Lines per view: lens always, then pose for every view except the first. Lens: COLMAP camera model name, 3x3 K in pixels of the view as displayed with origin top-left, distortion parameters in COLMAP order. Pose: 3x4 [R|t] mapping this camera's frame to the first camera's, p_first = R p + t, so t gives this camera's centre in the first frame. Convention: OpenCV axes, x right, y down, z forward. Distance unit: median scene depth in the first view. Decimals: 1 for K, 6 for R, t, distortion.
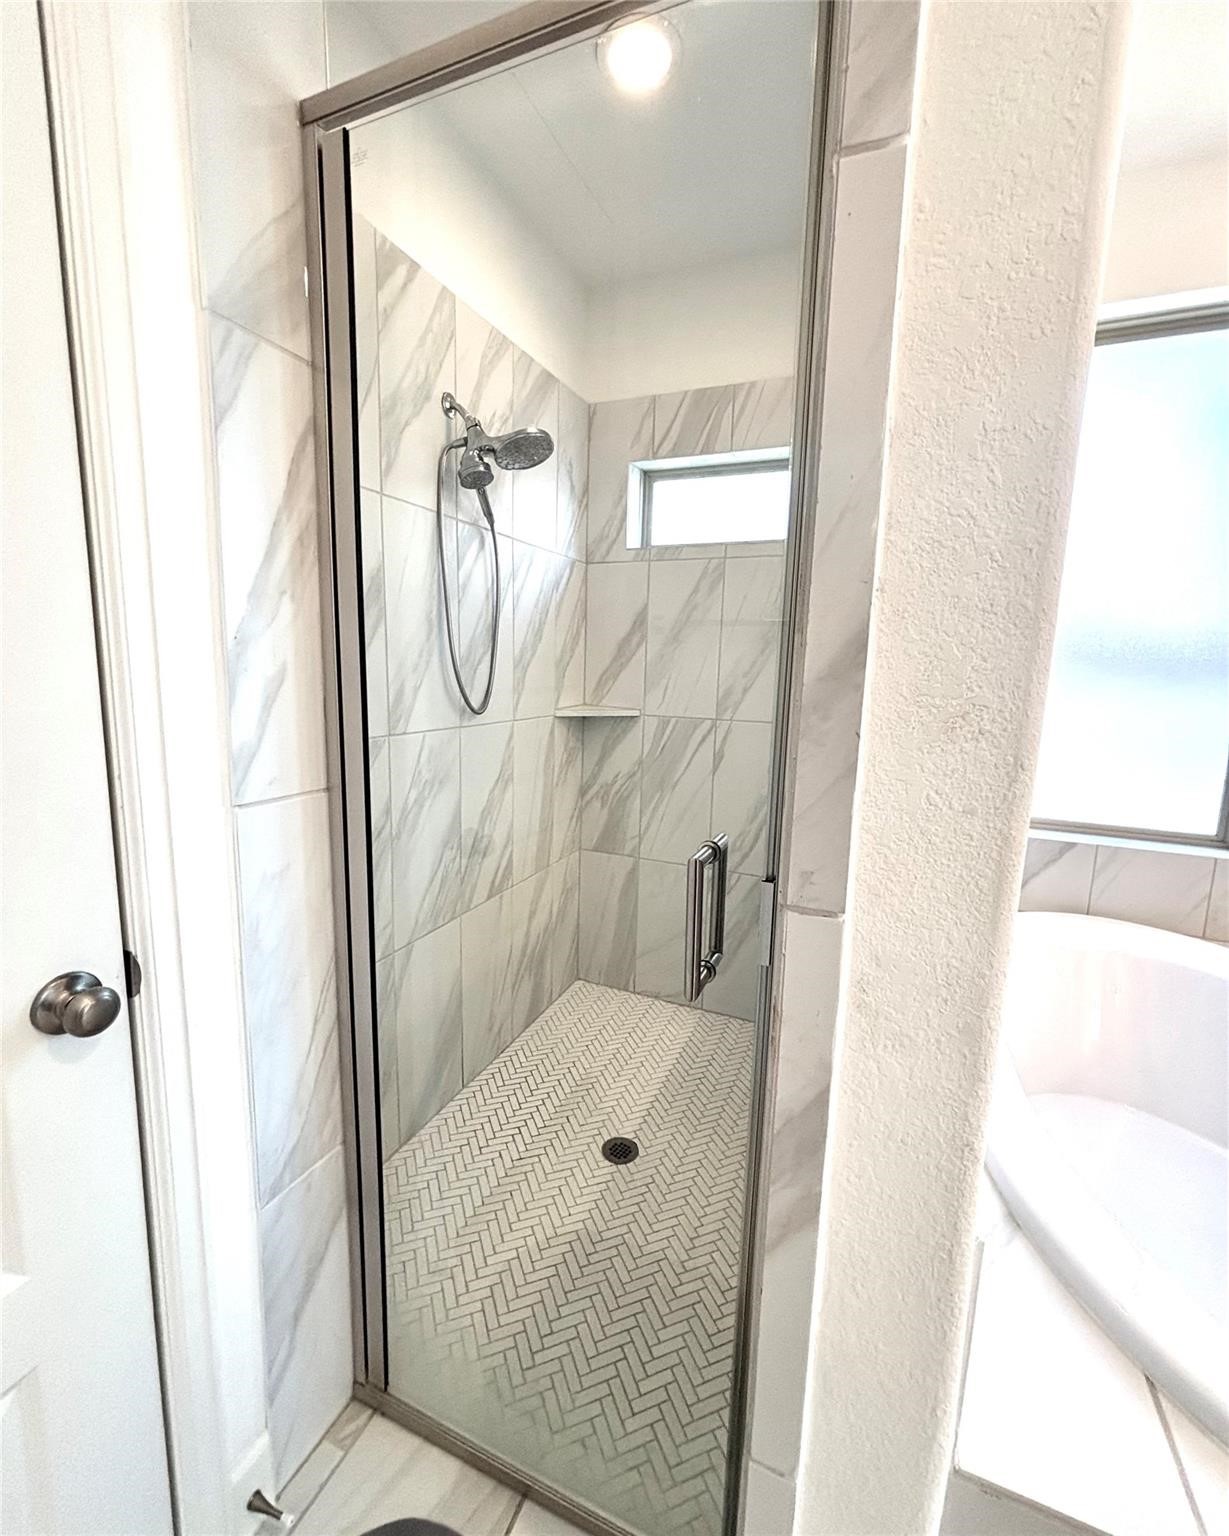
lens RADIAL K [[664.9, 0, 612.7], [0, 664.9, 765.6], [0, 0, 1]] dist [-0.005207, -0.000311]
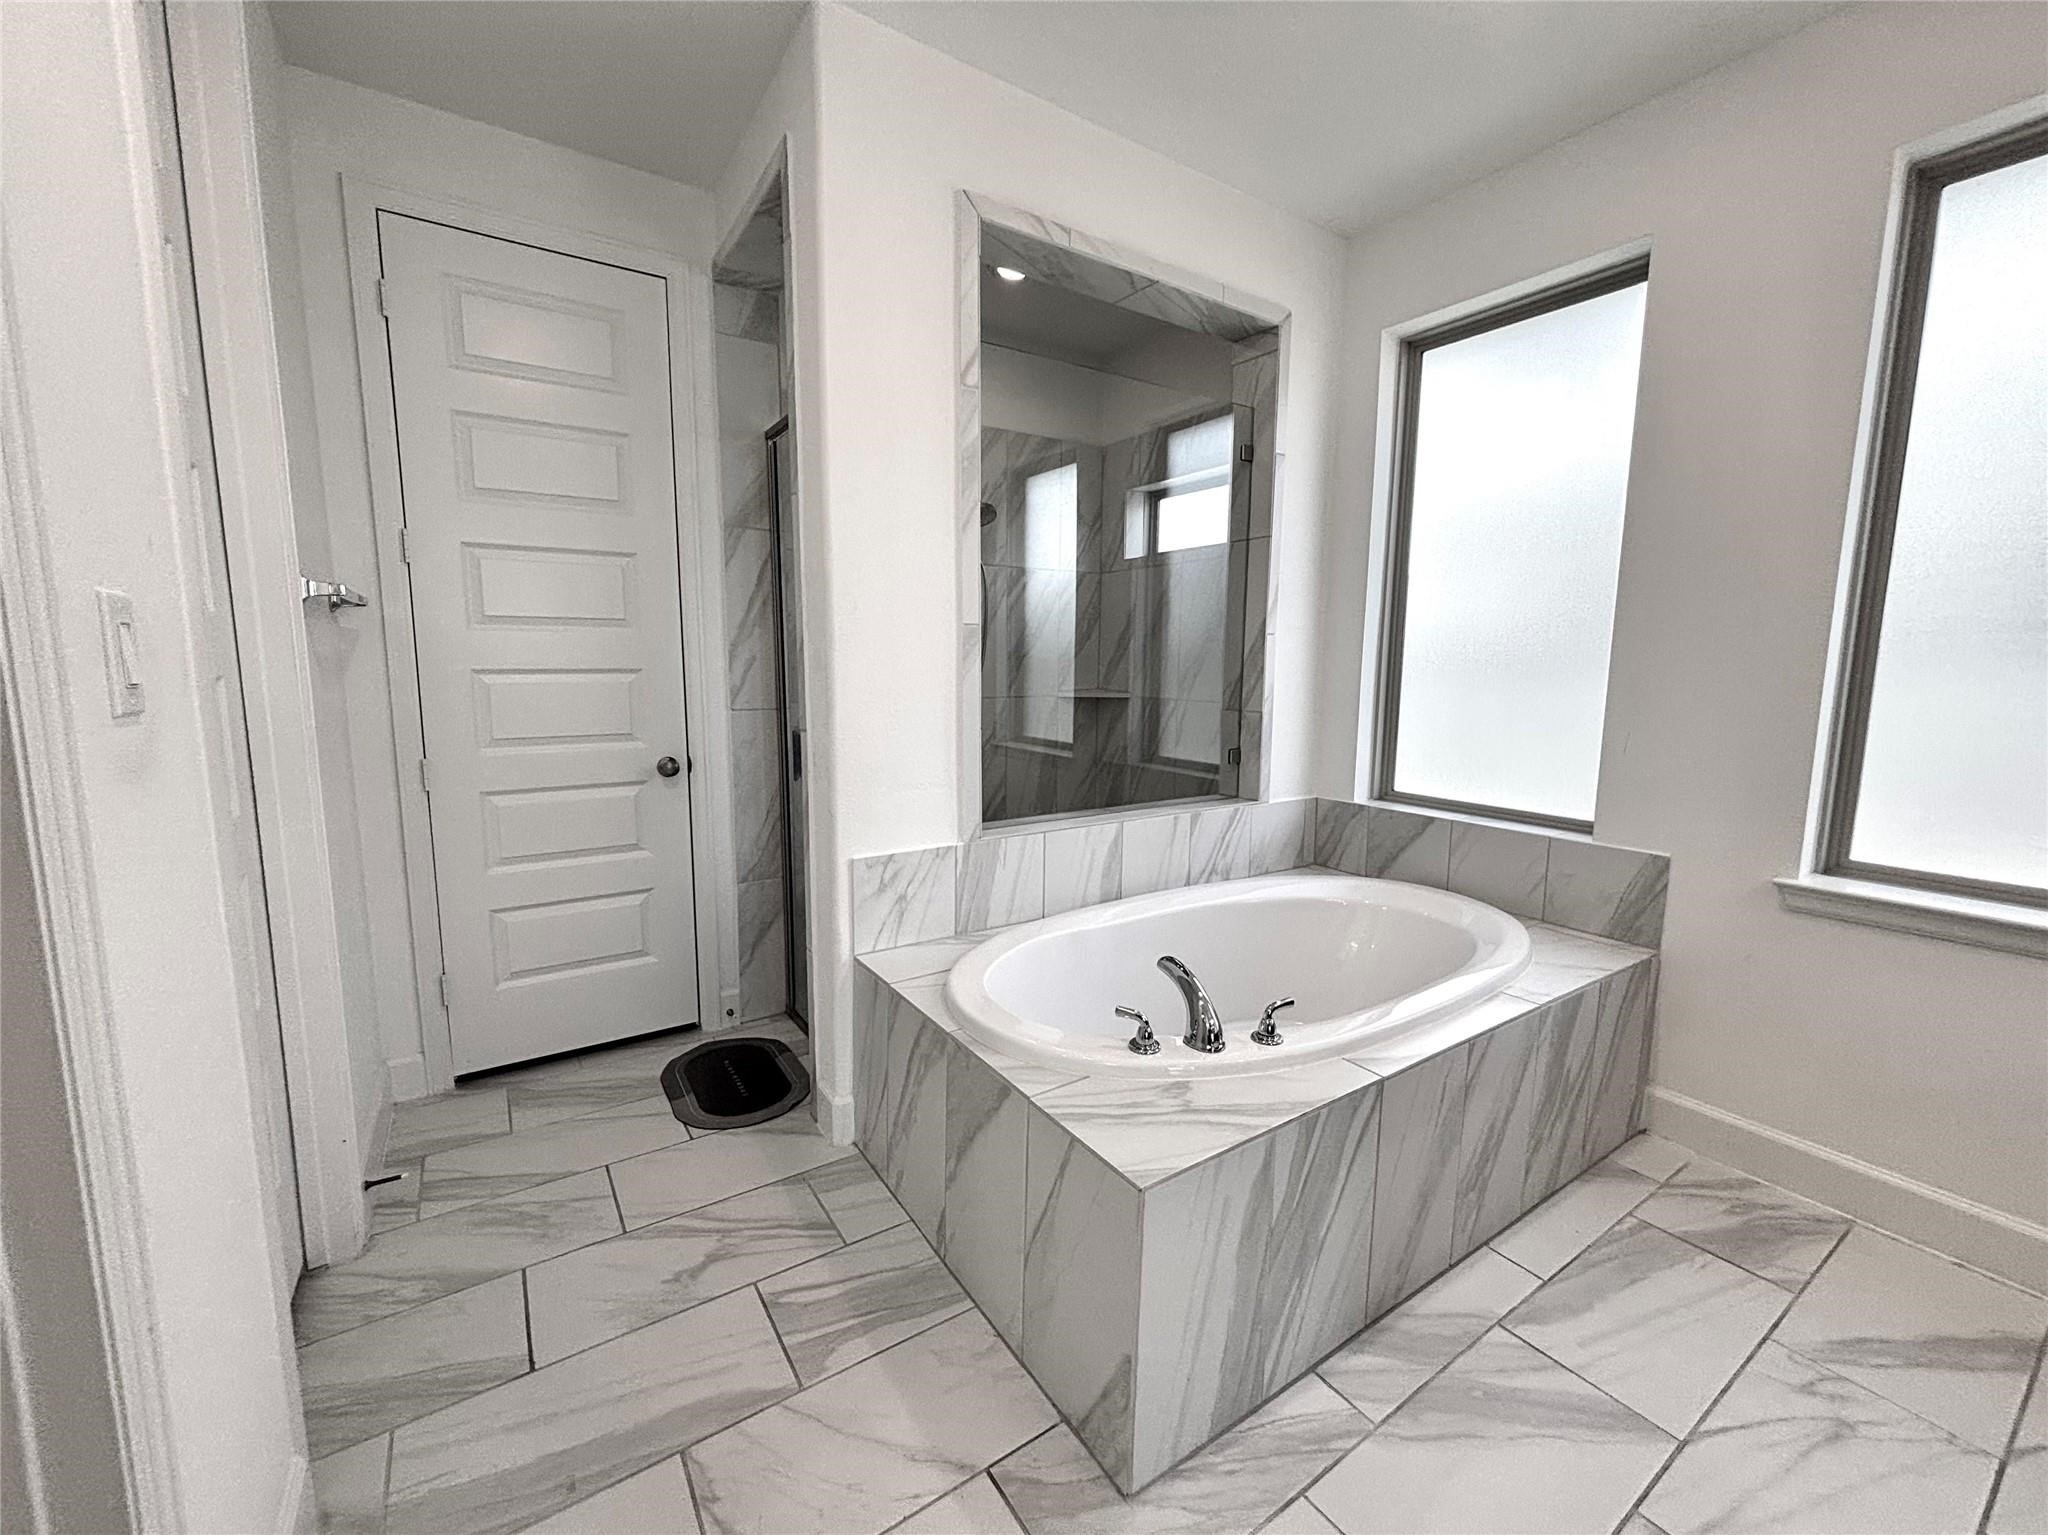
lens RADIAL K [[819.3, 0, 1024.6], [0, 819.3, 767.3], [0, 0, 1]] dist [0.002885, 0.000213]
pose [[0.835539, 0.054674, -0.546705, 1.837341], [-0.069738, 0.997542, -0.006821, 0.196711], [0.544988, 0.043826, 0.837298, -0.883132]]
